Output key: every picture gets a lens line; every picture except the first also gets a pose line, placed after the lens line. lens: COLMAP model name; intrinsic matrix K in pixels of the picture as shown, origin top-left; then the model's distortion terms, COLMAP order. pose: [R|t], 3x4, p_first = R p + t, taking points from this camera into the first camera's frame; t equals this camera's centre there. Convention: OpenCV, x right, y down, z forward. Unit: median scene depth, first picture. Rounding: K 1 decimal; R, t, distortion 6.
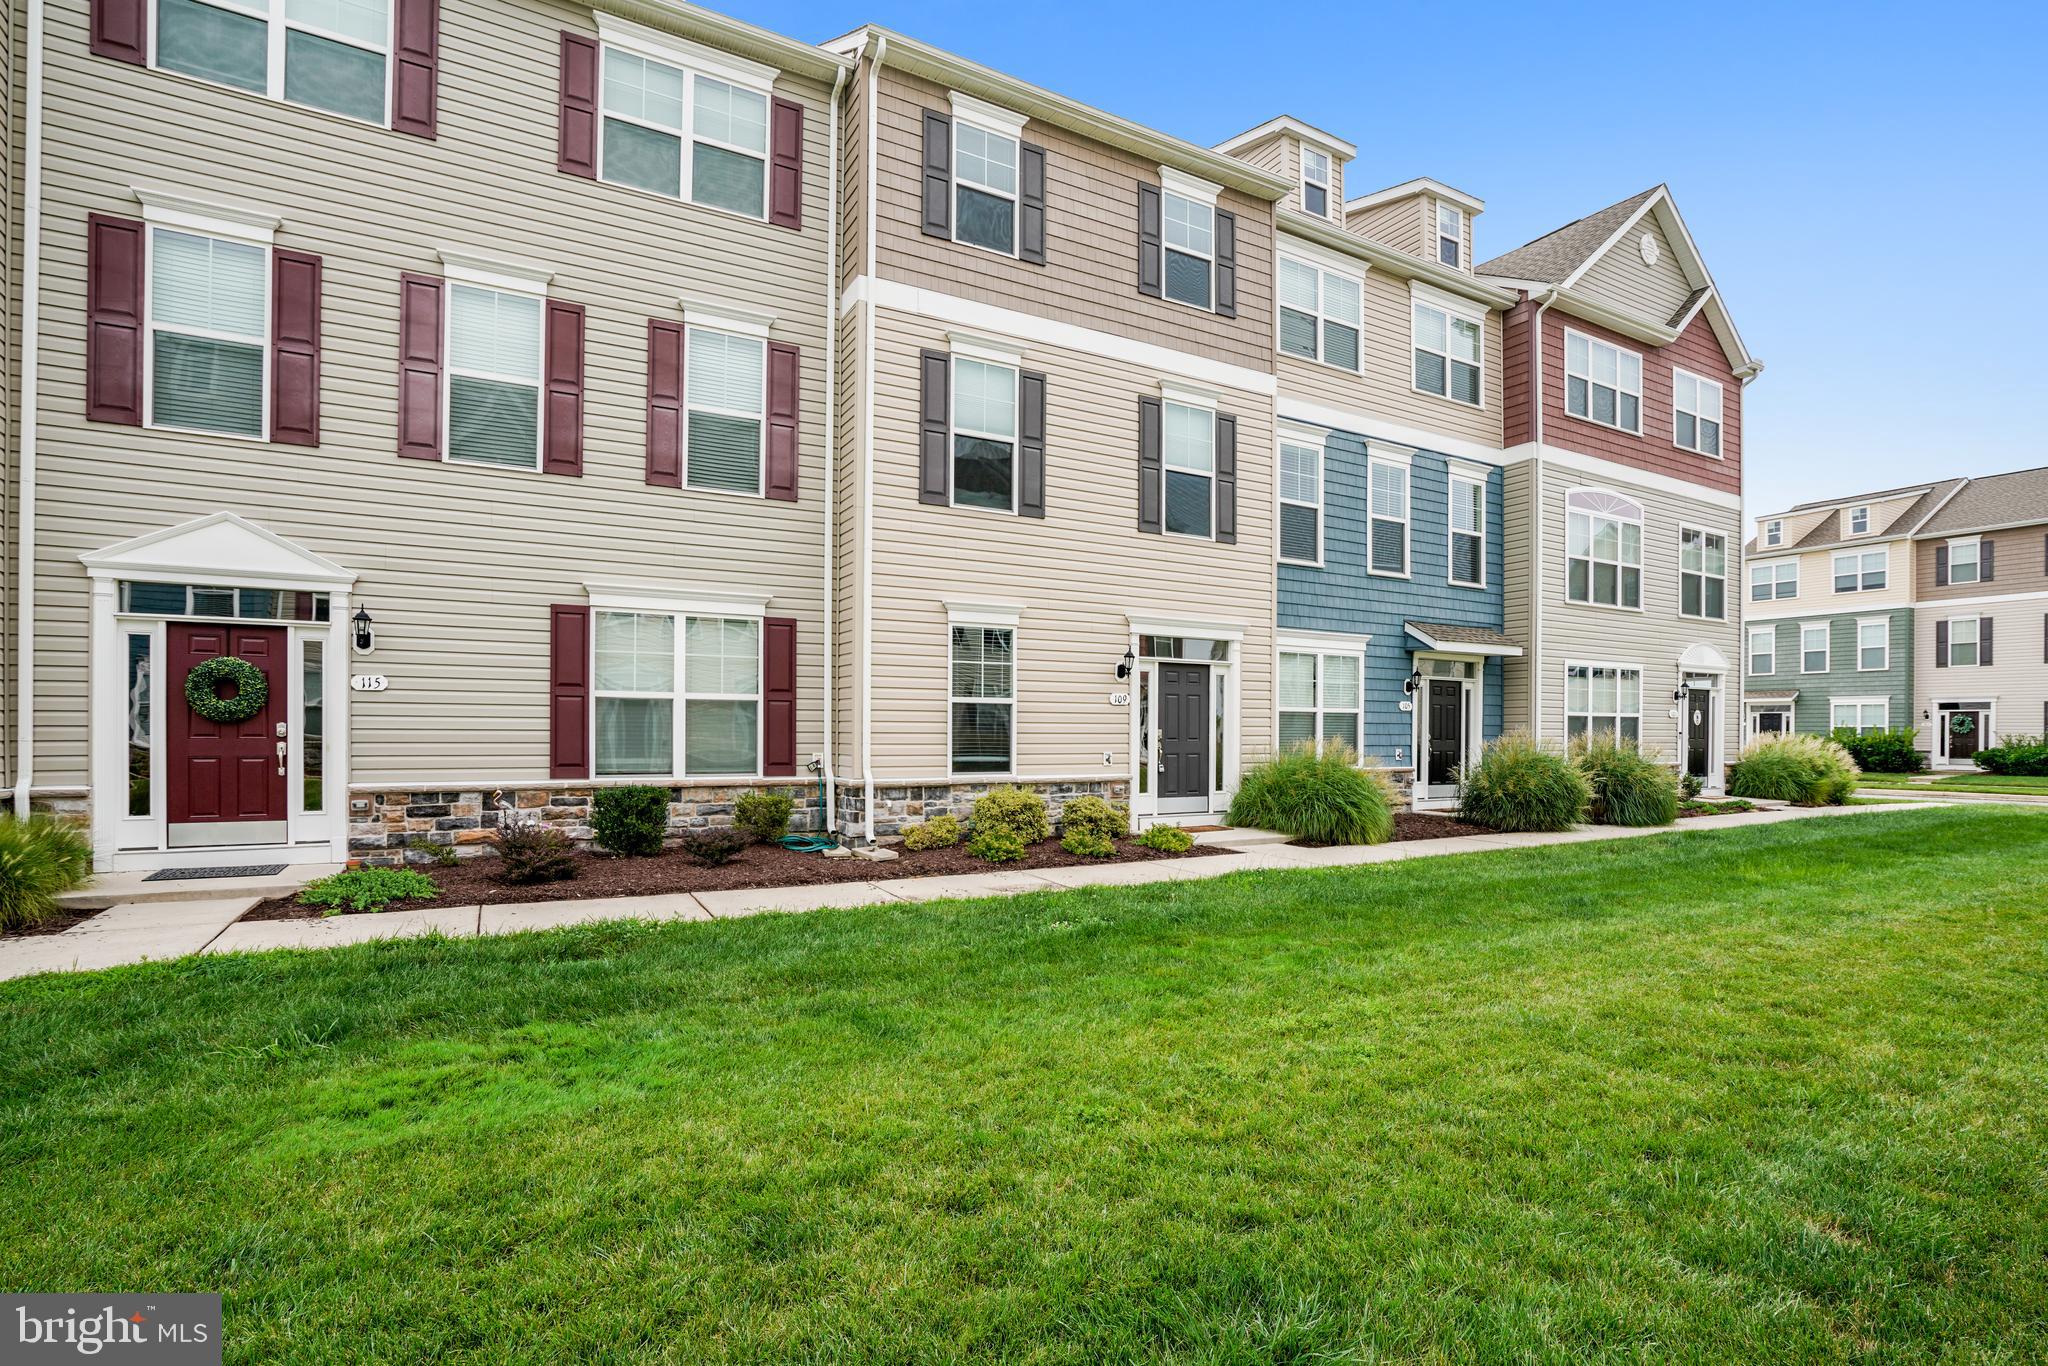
lens RADIAL K [[980.4, 0, 1061.5], [0, 980.4, 726.4], [0, 0, 1]] dist [-0.040200, 0.000668]
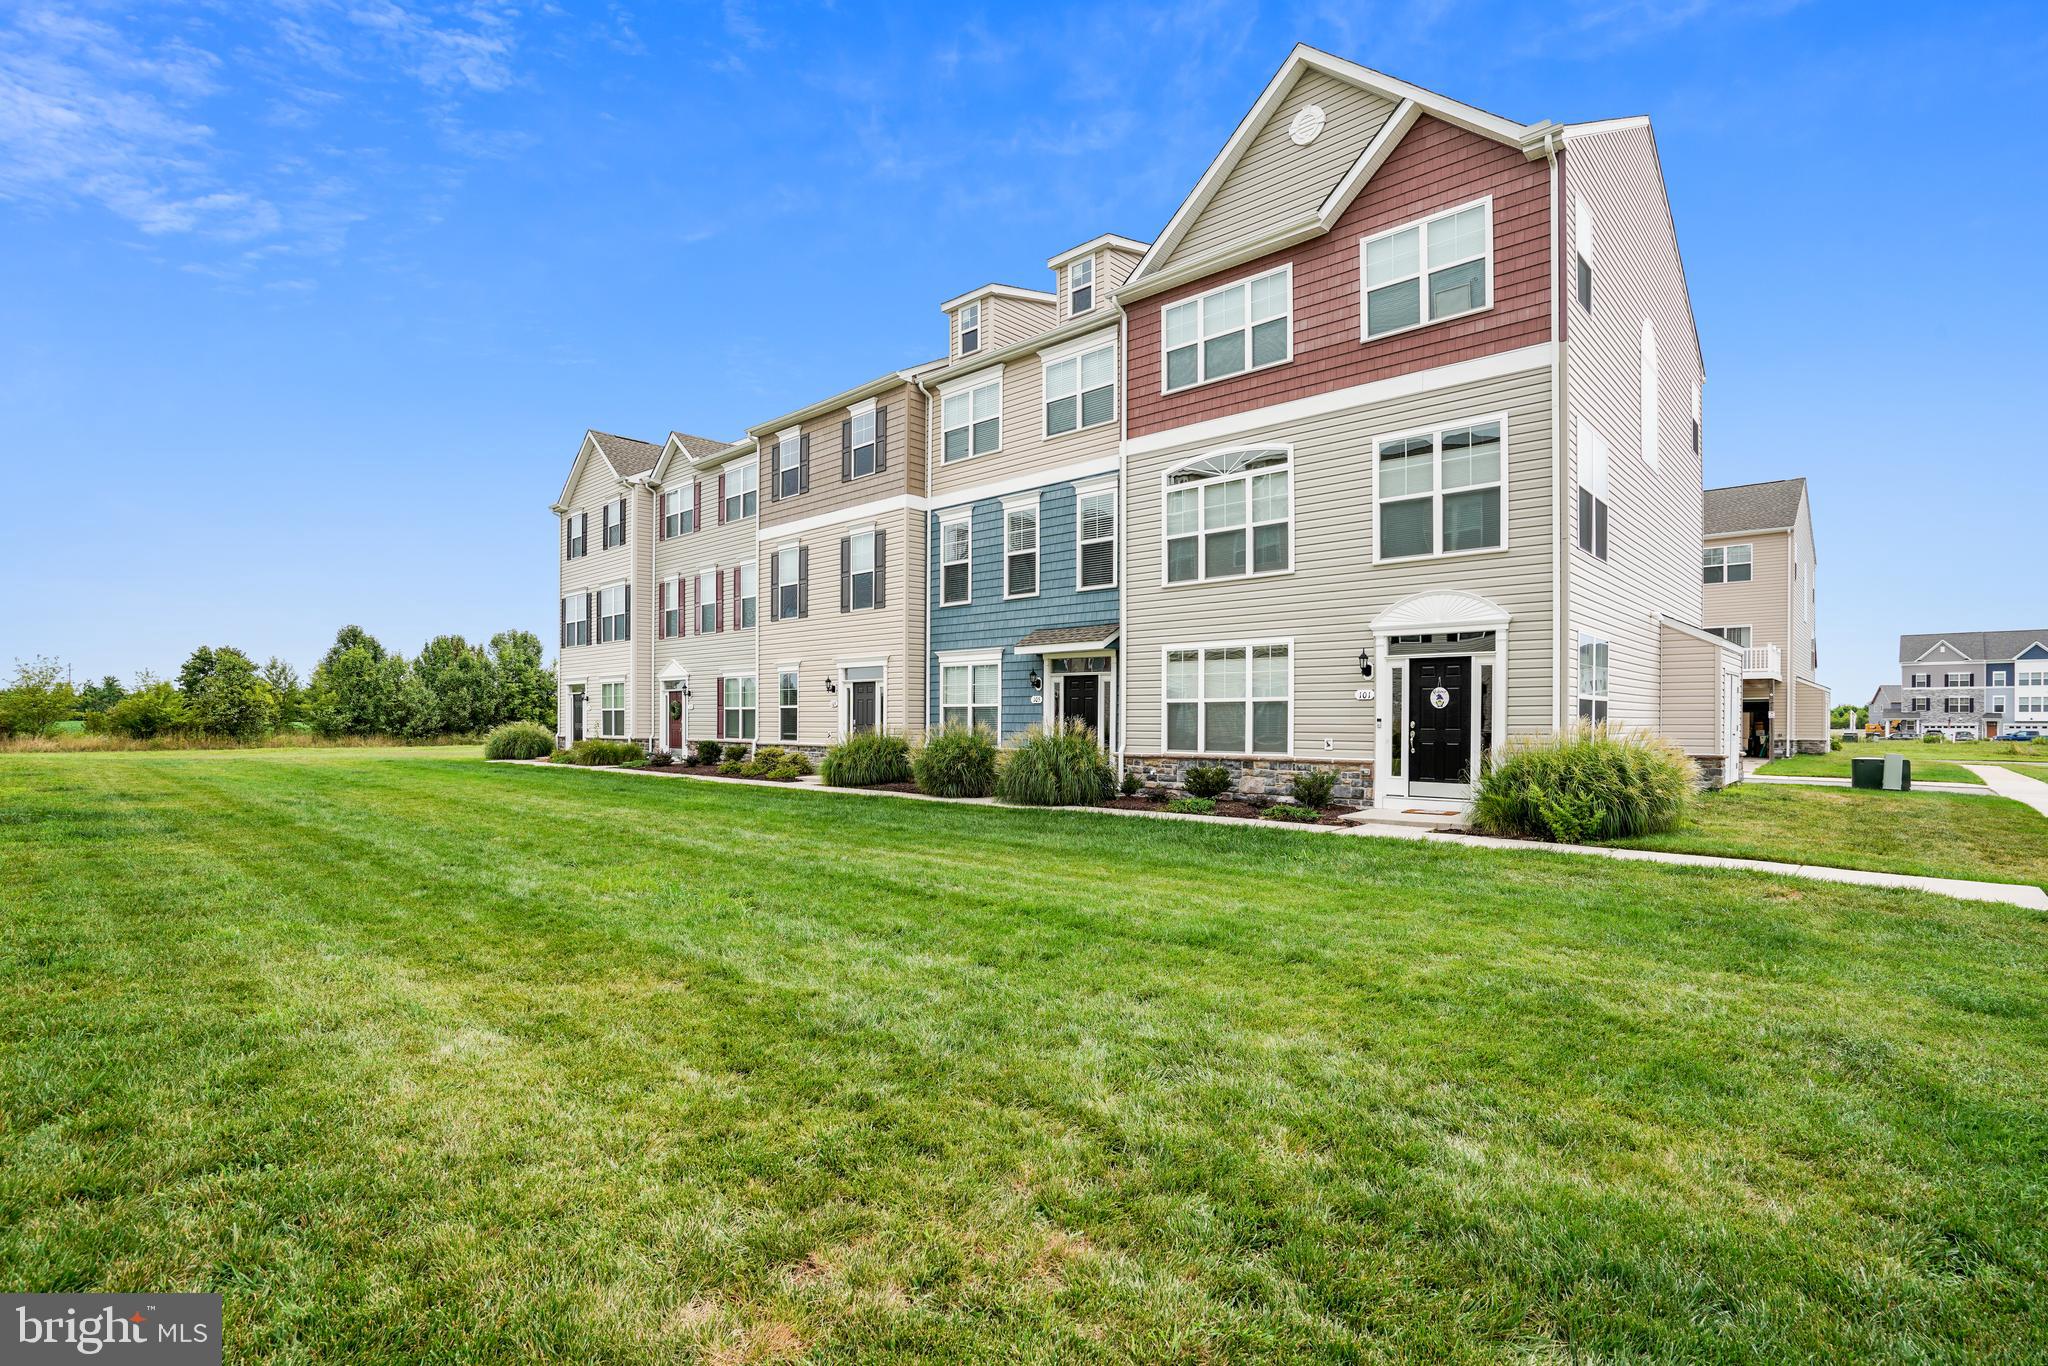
lens RADIAL K [[980.4, 0, 1061.5], [0, 980.4, 726.4], [0, 0, 1]] dist [-0.040200, 0.000668]
pose [[0.308316, -0.007113, -0.951258, 1.601570], [-0.005750, 0.999940, -0.009341, 0.025143], [0.951267, 0.008350, 0.308256, 0.676427]]
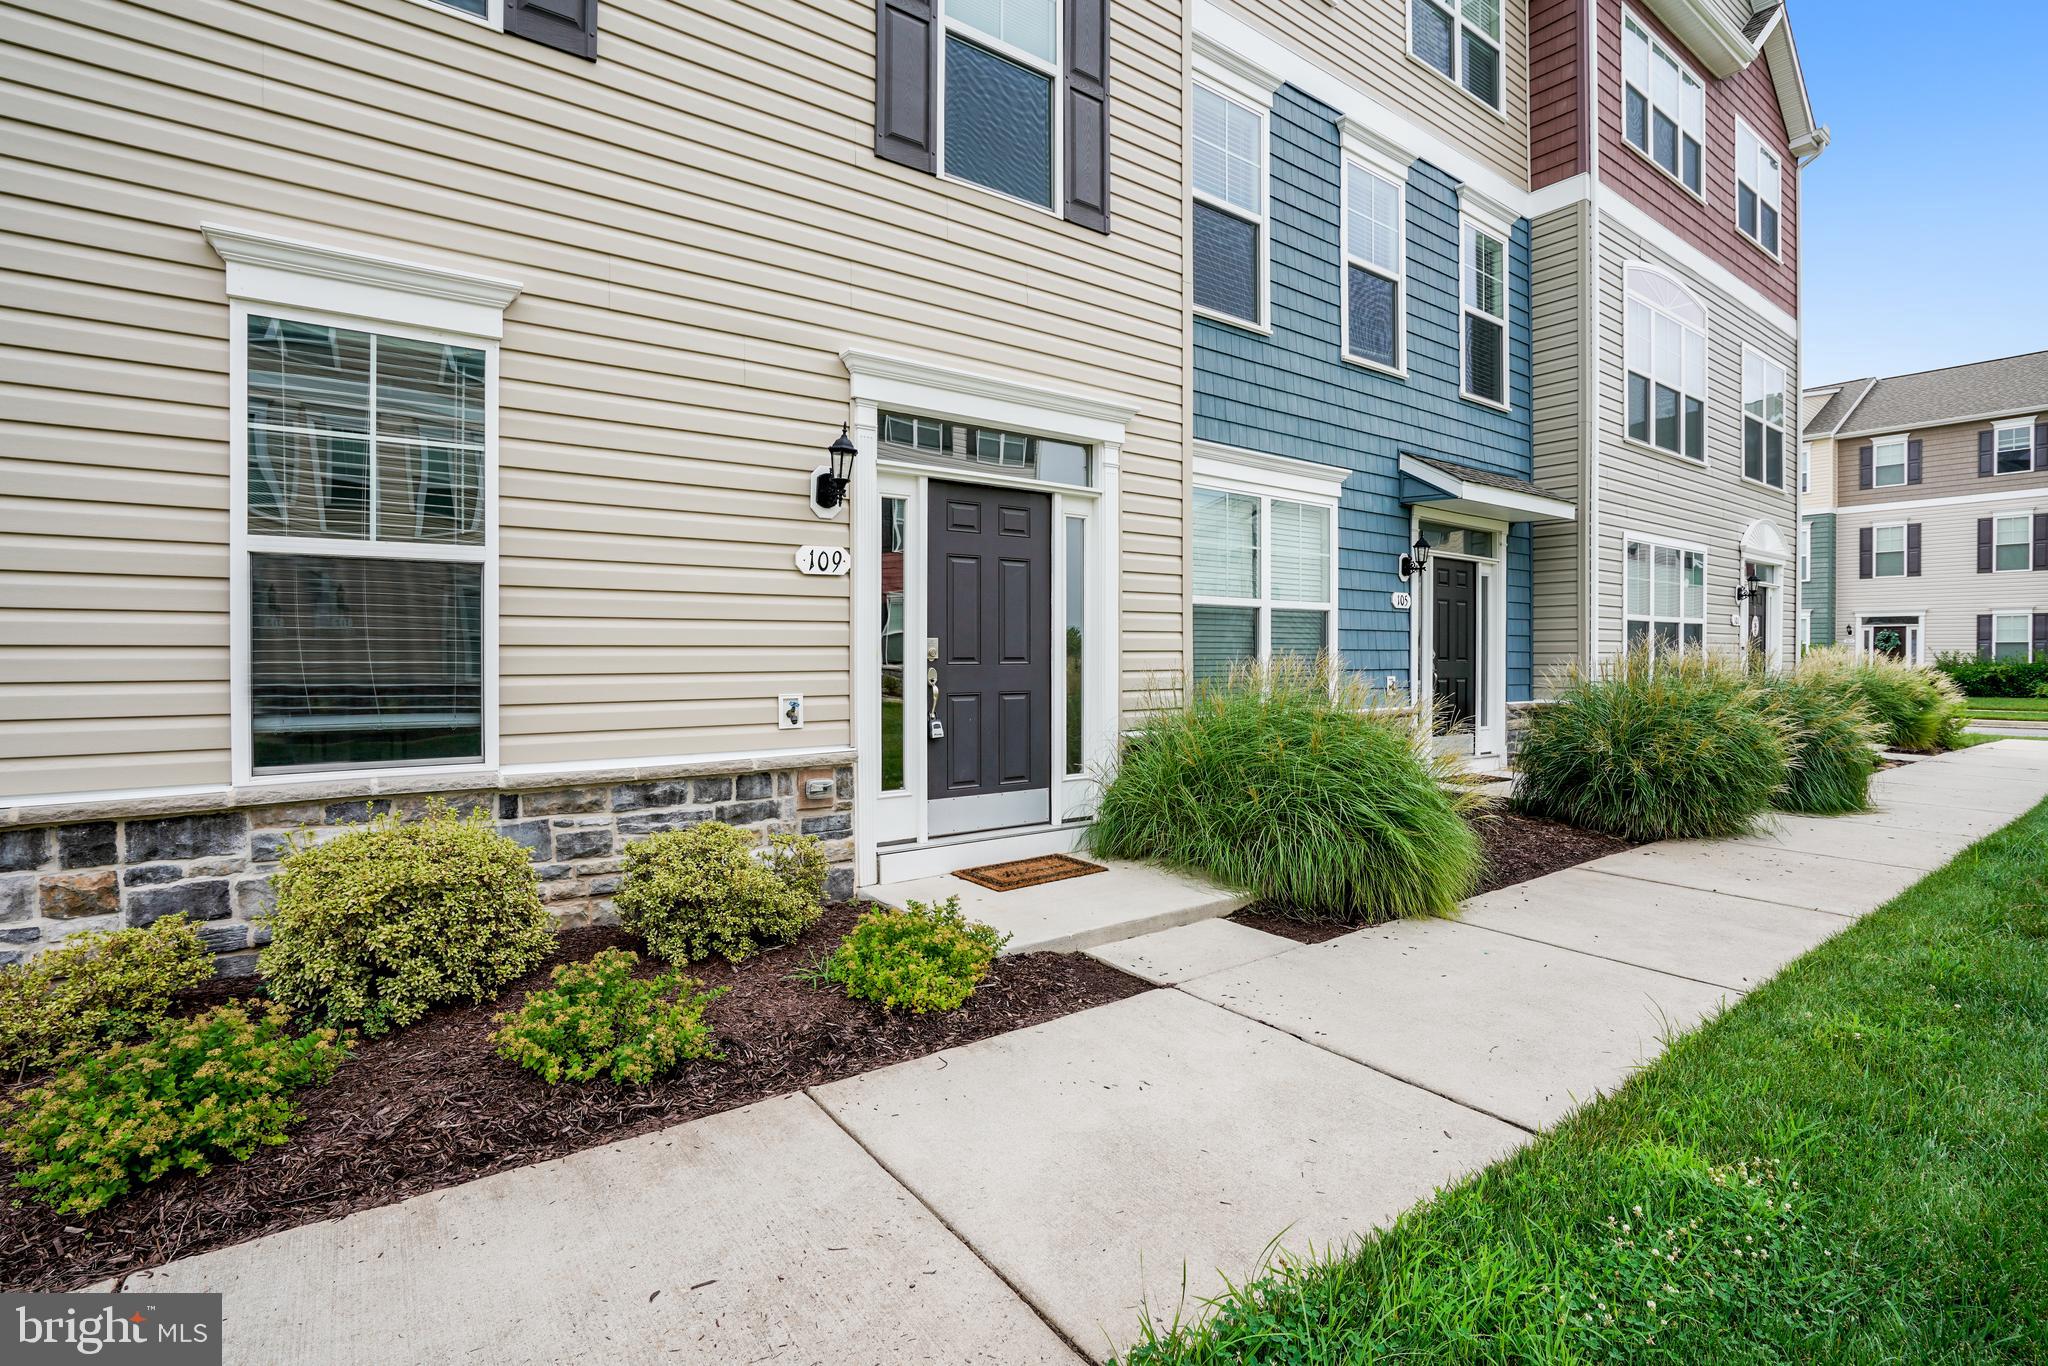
lens RADIAL K [[924.9, 0, 1029.1], [0, 924.9, 645.0], [0, 0, 1]] dist [0.000695, 0.000136]
pose [[0.994979, -0.004044, 0.100006, 0.085346], [0.004461, 0.999982, -0.003948, 0.006626], [-0.099988, 0.004375, 0.994979, 0.503154]]
